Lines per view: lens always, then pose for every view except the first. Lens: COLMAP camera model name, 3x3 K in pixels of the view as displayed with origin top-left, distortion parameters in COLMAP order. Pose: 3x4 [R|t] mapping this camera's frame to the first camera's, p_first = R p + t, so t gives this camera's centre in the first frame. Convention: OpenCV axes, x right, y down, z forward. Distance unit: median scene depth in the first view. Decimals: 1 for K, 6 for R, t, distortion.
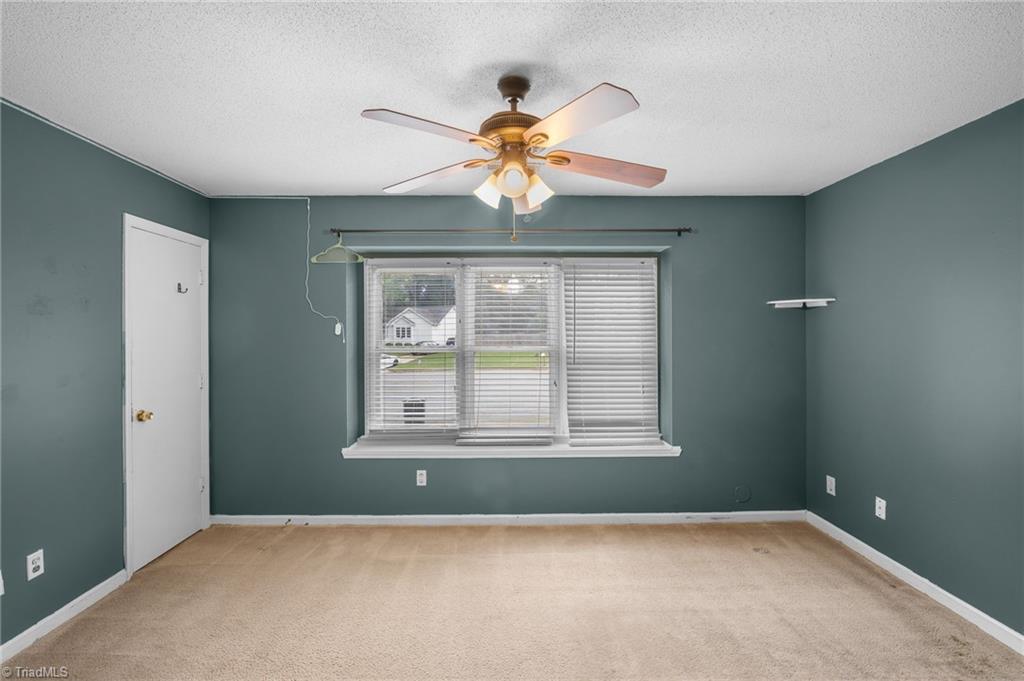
lens RADIAL K [[449.1, 0, 508.4], [0, 449.1, 338.5], [0, 0, 1]] dist [-0.000755, 0.000202]
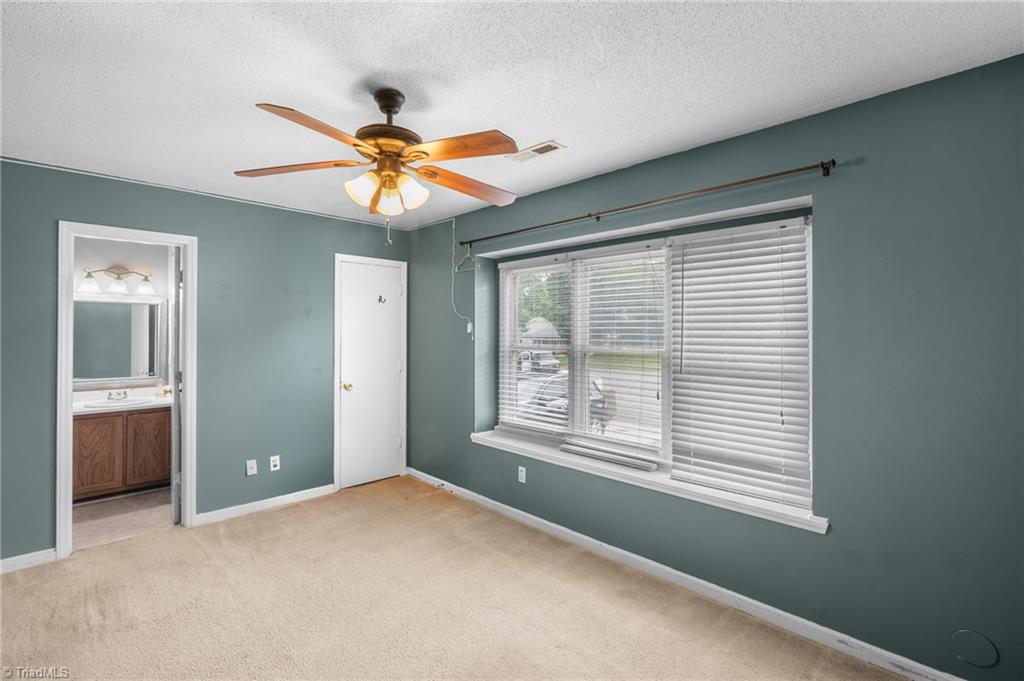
lens RADIAL K [[466.2, 0, 505.0], [0, 466.2, 332.3], [0, 0, 1]] dist [-0.000065, 0.000099]
pose [[0.688979, 0.004836, -0.724766, 0.544417], [-0.012790, 0.999903, -0.005487, -0.004320], [0.724669, 0.013050, 0.688974, 0.243878]]
